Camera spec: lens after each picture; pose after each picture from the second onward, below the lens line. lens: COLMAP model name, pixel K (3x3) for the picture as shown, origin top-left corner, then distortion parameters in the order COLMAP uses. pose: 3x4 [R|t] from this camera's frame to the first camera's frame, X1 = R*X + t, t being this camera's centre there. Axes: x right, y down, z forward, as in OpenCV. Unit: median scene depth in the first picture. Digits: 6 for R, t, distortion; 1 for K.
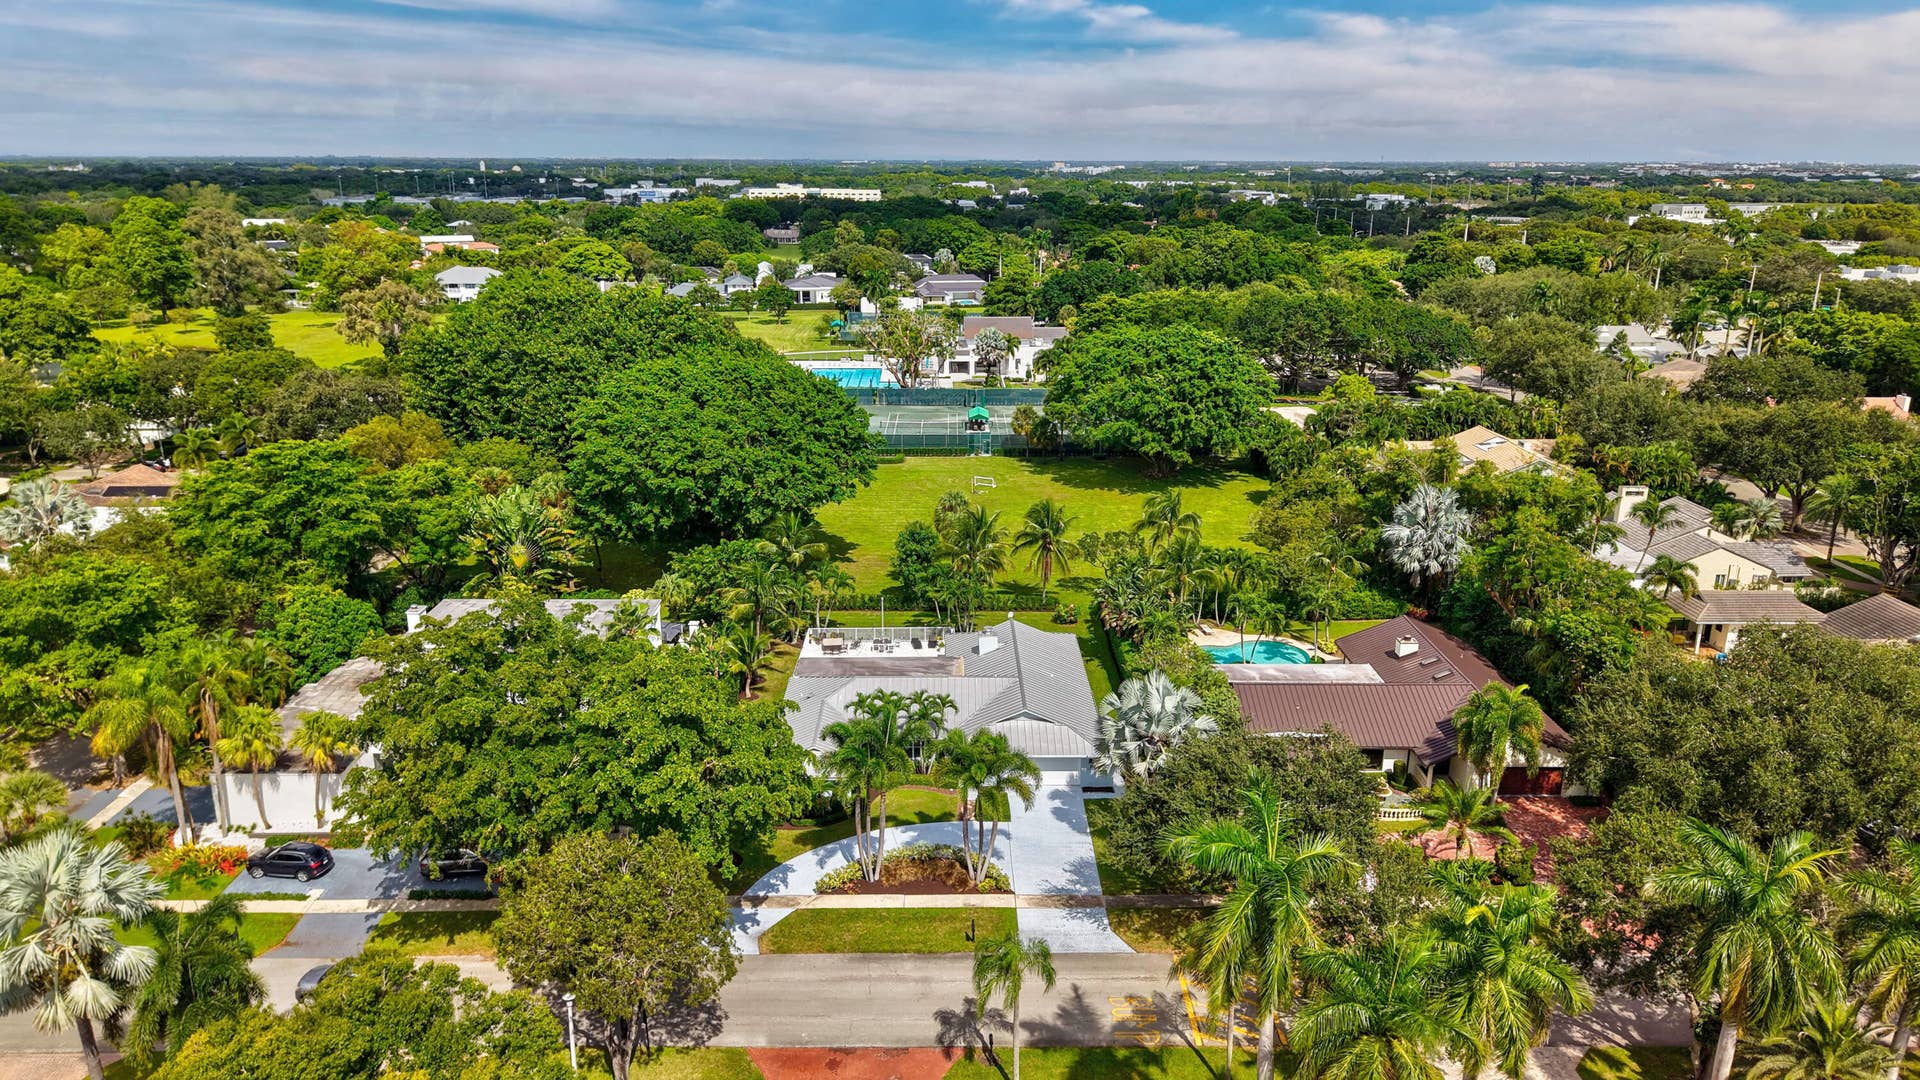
lens RADIAL K [[1320.9, 0, 977.0], [0, 1320.9, 524.6], [0, 0, 1]] dist [0.066249, -0.111025]
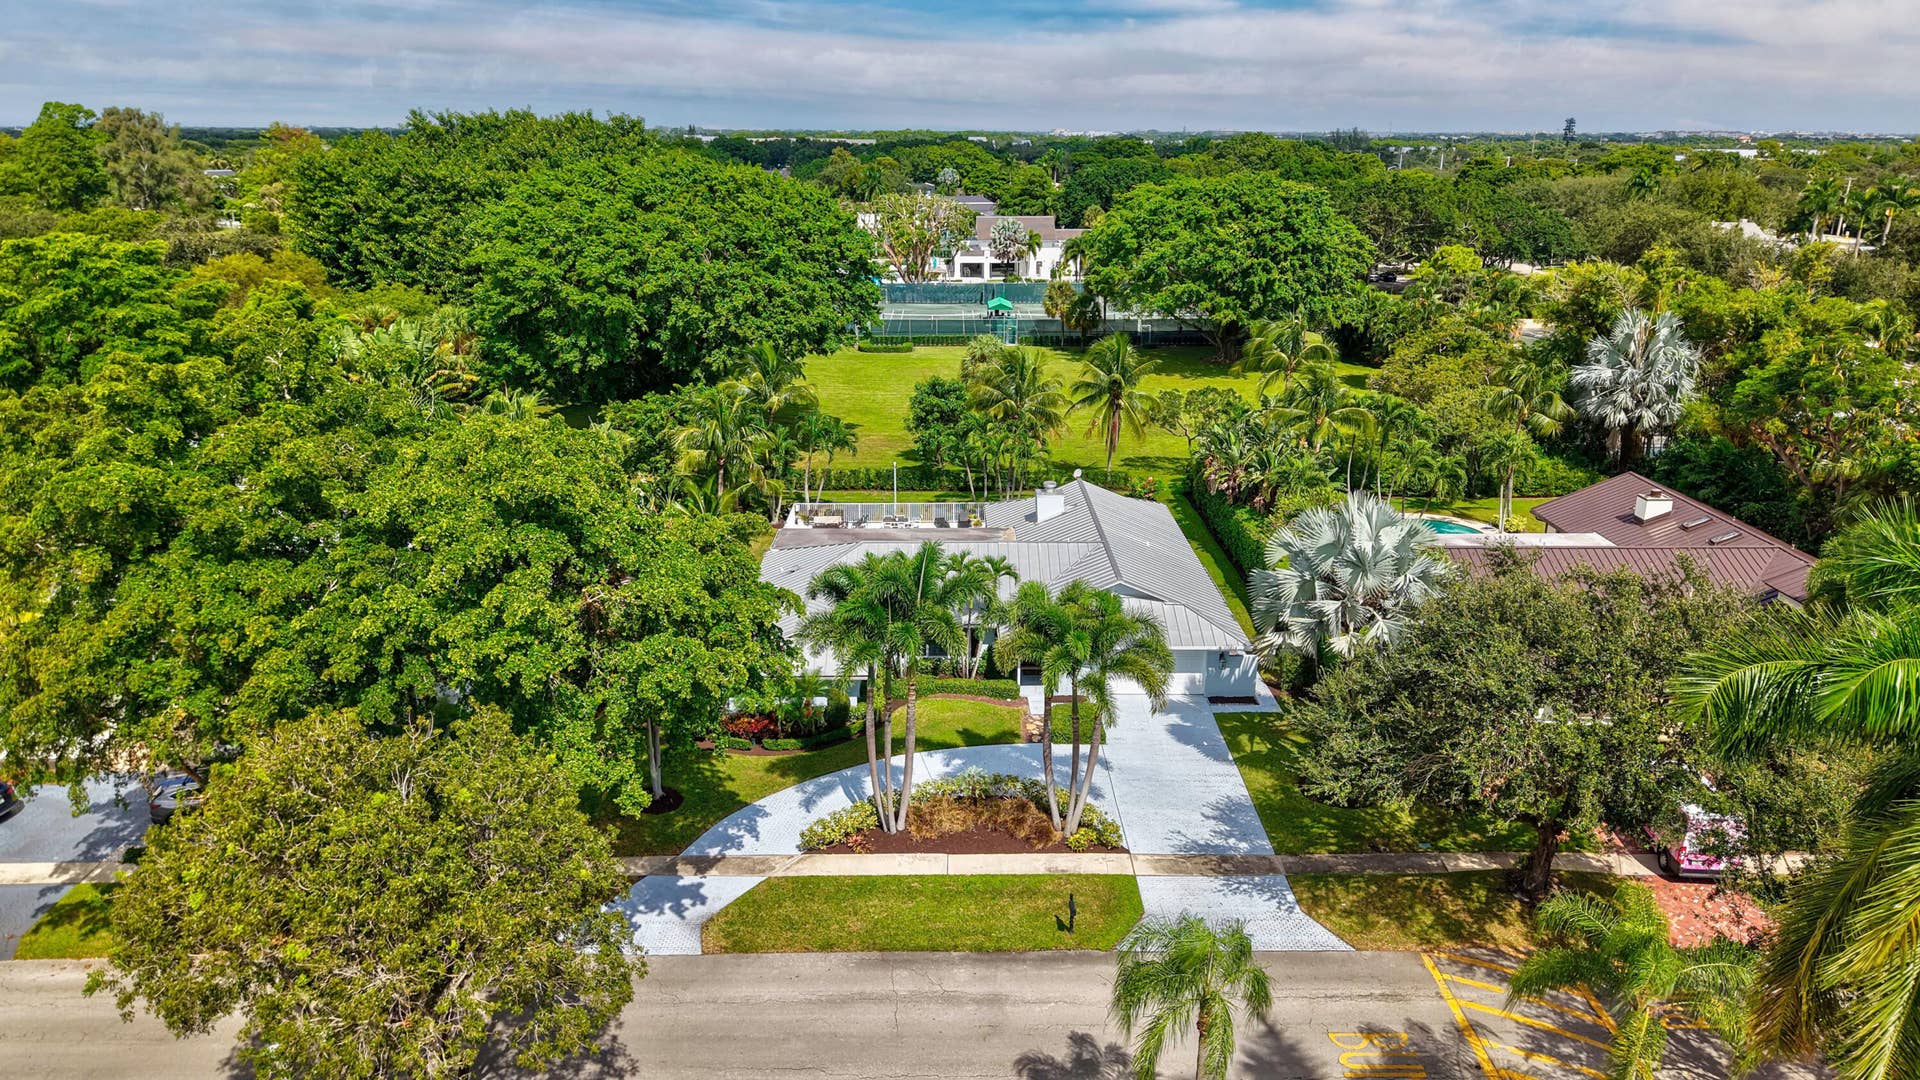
lens RADIAL K [[1329.0, 0, 960.0], [0, 1329.0, 540.0], [0, 0, 1]] dist [0.010420, 0.001885]
pose [[0.999934, -0.004561, -0.010532, -0.030238], [0.004794, 0.999741, 0.022262, 0.088287], [0.010427, -0.022311, 0.999697, 0.287460]]
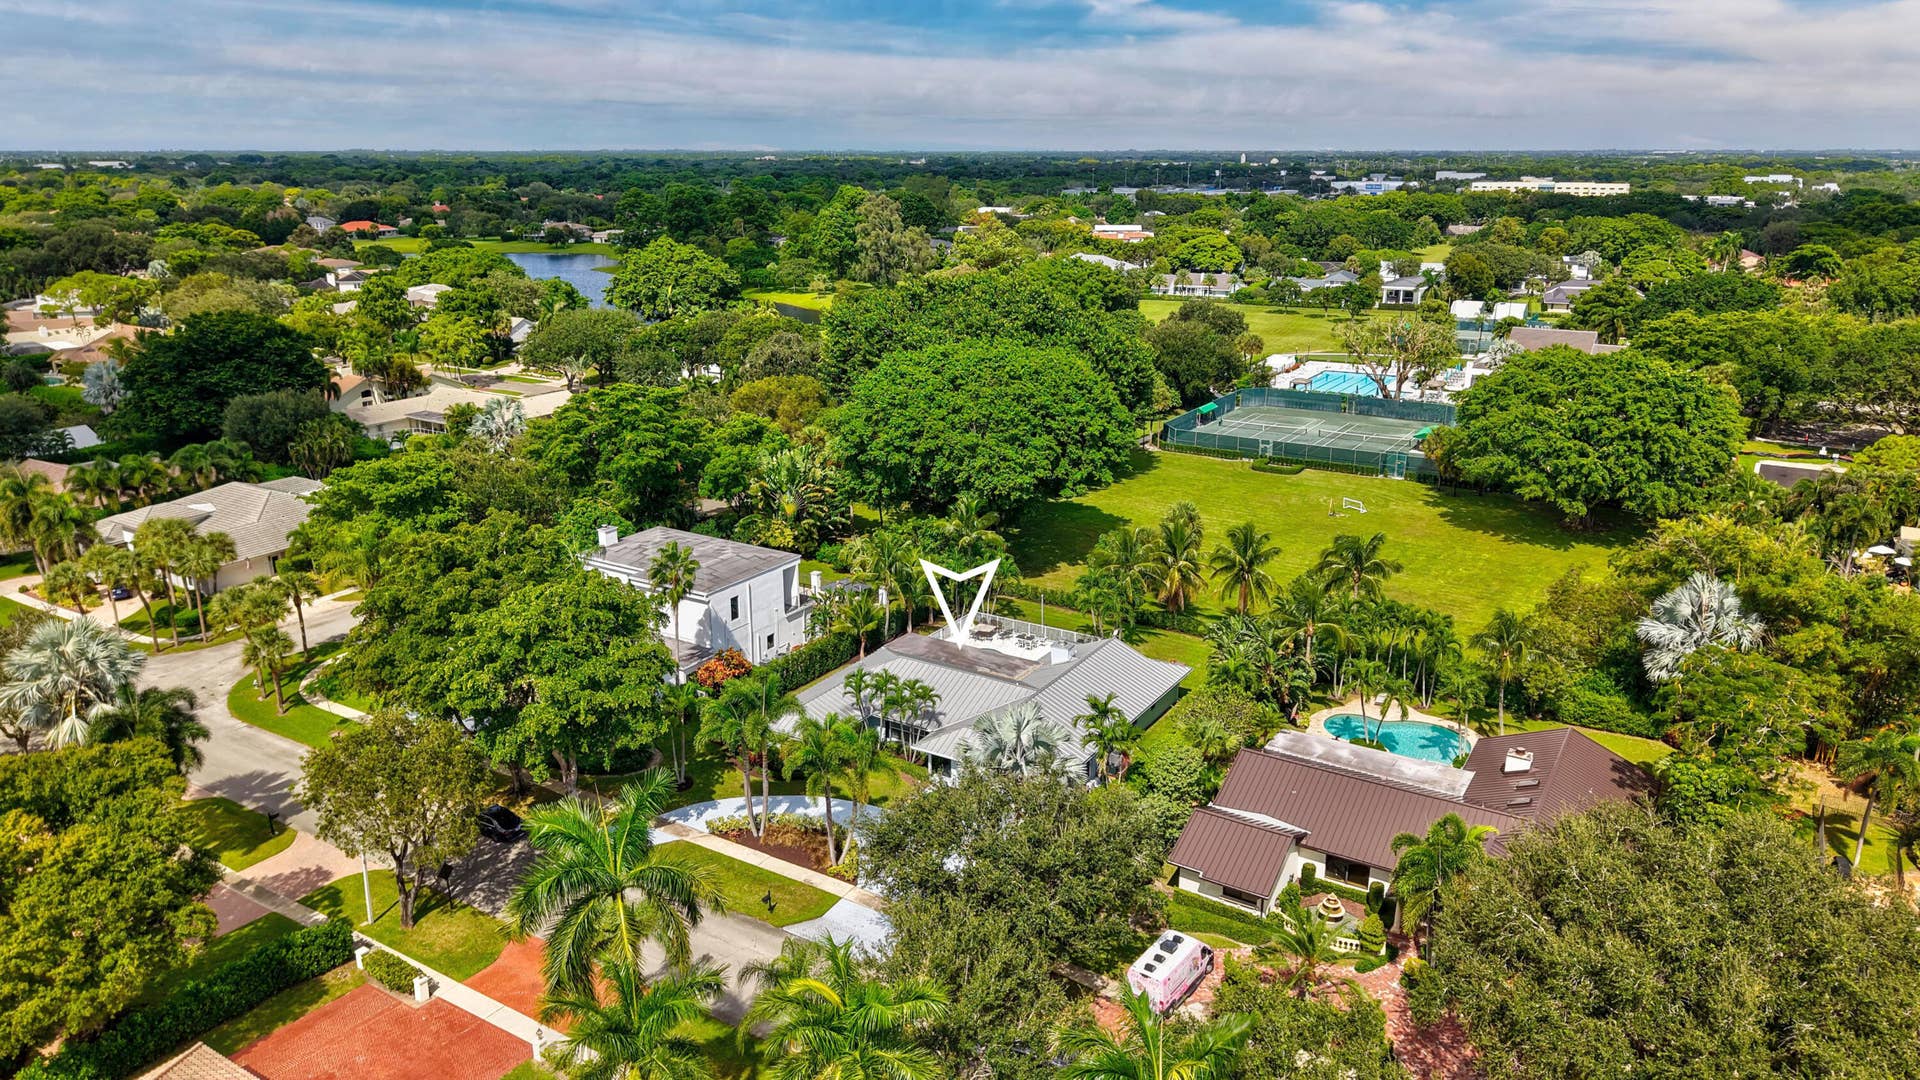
lens RADIAL K [[1320.9, 0, 977.0], [0, 1320.9, 524.6], [0, 0, 1]] dist [0.066249, -0.111025]
pose [[0.837301, 0.144978, -0.527170, 0.432977], [-0.141957, 0.988782, 0.046458, -0.039054], [0.527992, 0.035936, 0.848489, 0.130152]]
